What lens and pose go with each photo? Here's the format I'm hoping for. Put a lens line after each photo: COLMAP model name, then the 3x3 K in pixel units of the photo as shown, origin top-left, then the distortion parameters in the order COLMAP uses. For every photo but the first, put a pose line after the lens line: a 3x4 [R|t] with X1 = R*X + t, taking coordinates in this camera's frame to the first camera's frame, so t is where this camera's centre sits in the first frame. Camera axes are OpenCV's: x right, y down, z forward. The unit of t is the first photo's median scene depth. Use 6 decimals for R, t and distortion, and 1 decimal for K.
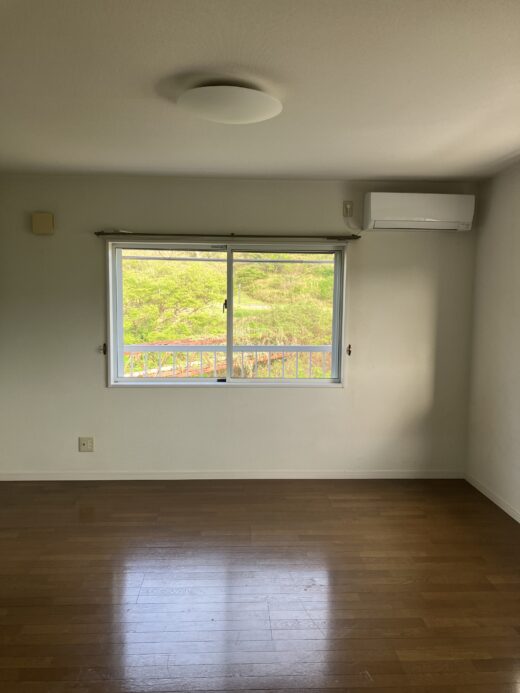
lens RADIAL K [[567.4, 0, 260.0], [0, 567.4, 346.5], [0, 0, 1]] dist [0.001138, 0.001611]
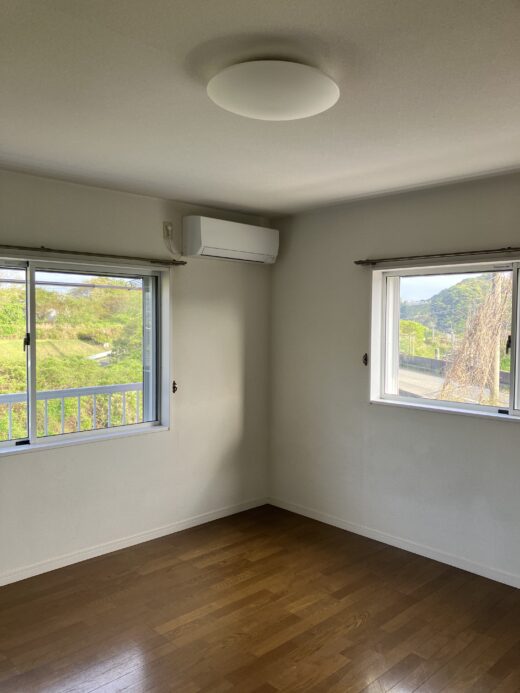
lens RADIAL K [[567.4, 0, 260.0], [0, 567.4, 346.5], [0, 0, 1]] dist [0.001138, 0.001611]
pose [[0.741983, -0.033567, 0.669577, -0.344298], [0.056559, 0.998319, -0.012627, -0.039920], [-0.668028, 0.047240, 0.742635, 0.244370]]
